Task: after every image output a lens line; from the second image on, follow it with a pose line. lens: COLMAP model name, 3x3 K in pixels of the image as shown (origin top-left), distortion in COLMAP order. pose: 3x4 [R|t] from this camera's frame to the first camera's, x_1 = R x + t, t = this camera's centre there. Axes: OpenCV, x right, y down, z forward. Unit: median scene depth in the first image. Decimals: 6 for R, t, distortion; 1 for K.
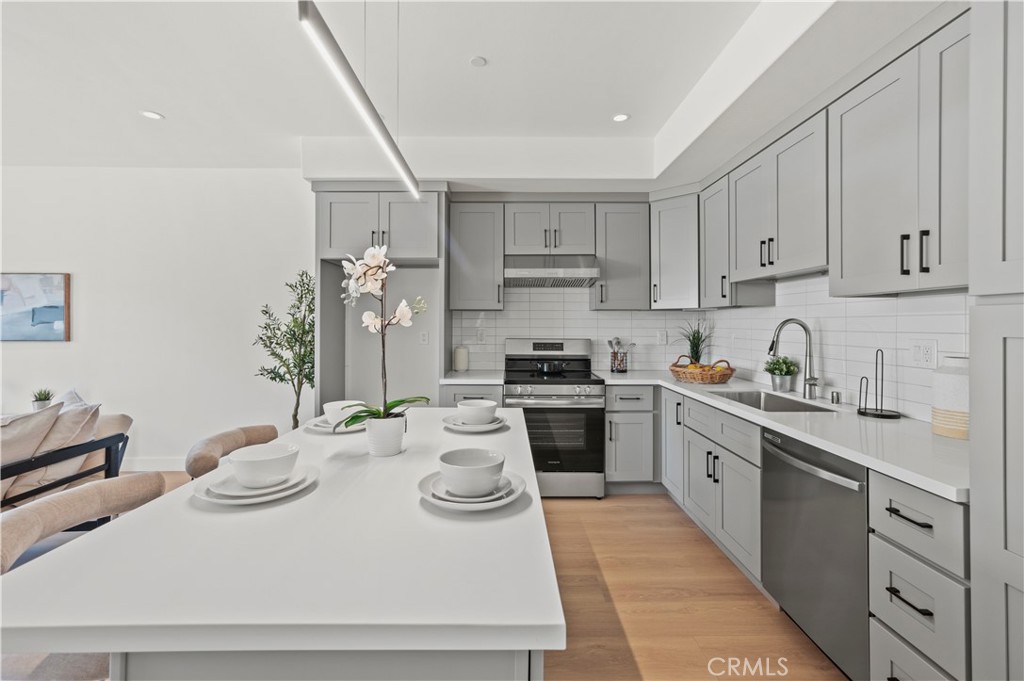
lens RADIAL K [[449.1, 0, 512.4], [0, 449.1, 323.9], [0, 0, 1]] dist [-0.002153, 0.000346]
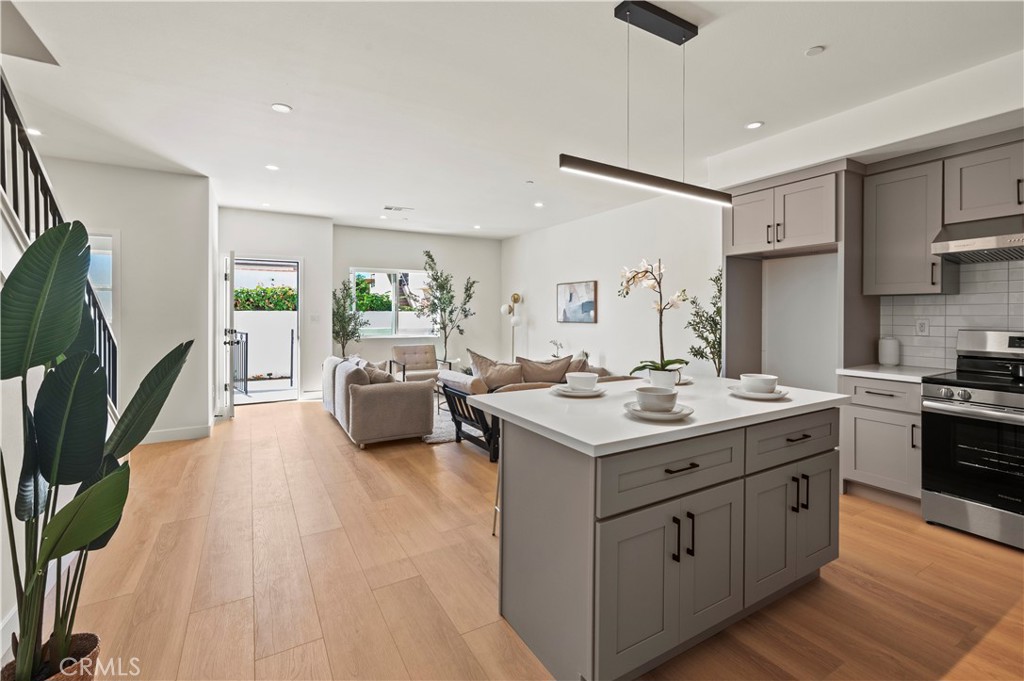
lens RADIAL K [[450.5, 0, 505.9], [0, 450.5, 311.6], [0, 0, 1]] dist [-0.000359, 0.000163]
pose [[0.485310, -0.003055, -0.874337, 0.292767], [-0.003667, 0.999978, -0.005530, 0.008448], [0.874334, 0.005890, 0.485289, -0.067749]]
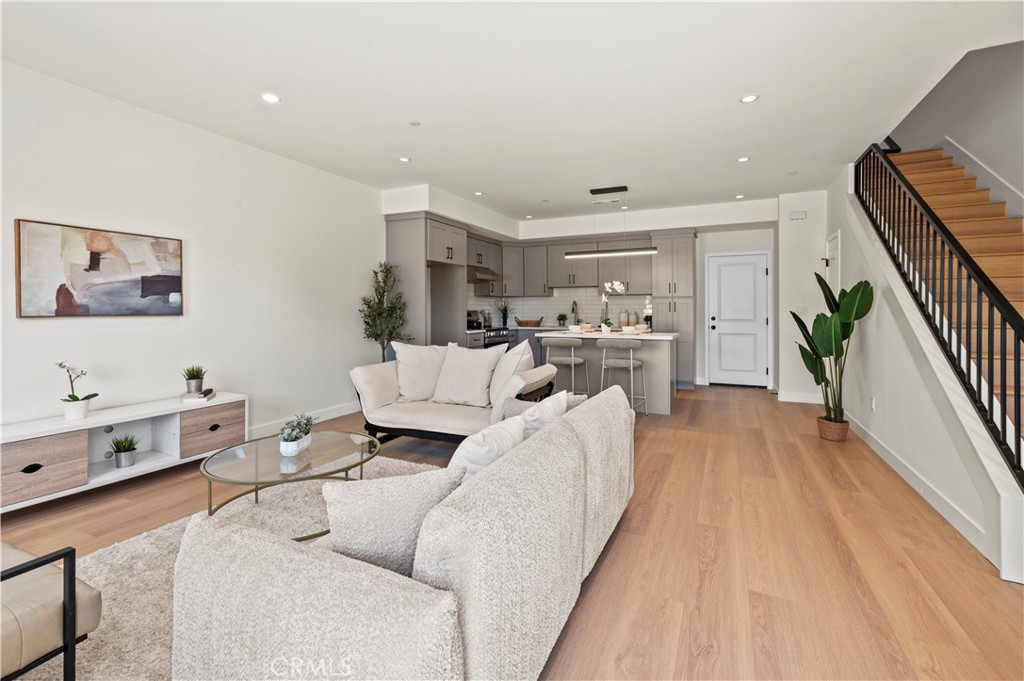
lens RADIAL K [[450.5, 0, 505.9], [0, 450.5, 311.6], [0, 0, 1]] dist [-0.000359, 0.000163]
pose [[0.453552, -0.006012, 0.891209, -1.742037], [-0.001354, 0.999971, 0.007434, 0.027322], [-0.891229, -0.004578, 0.453531, 0.006277]]
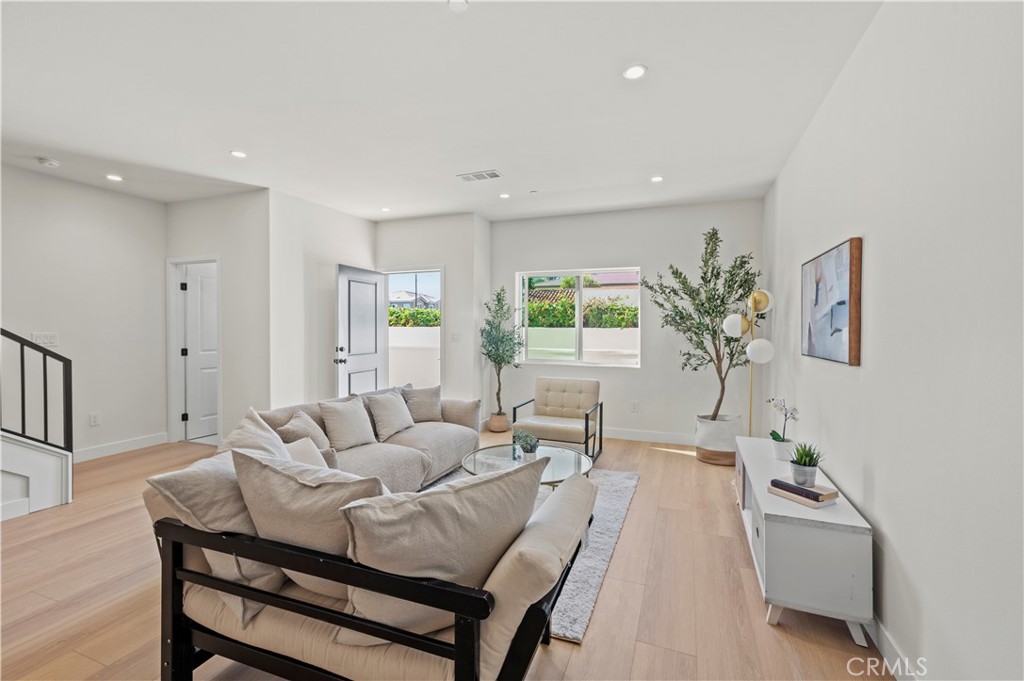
lens RADIAL K [[439.5, 0, 517.7], [0, 439.5, 332.9], [0, 0, 1]] dist [-0.000379, -0.000025]
pose [[-0.371697, 0.007149, -0.928327, -0.402595], [-0.008700, 0.999900, 0.011184, -0.004254], [0.928313, 0.012233, -0.371597, 0.933144]]
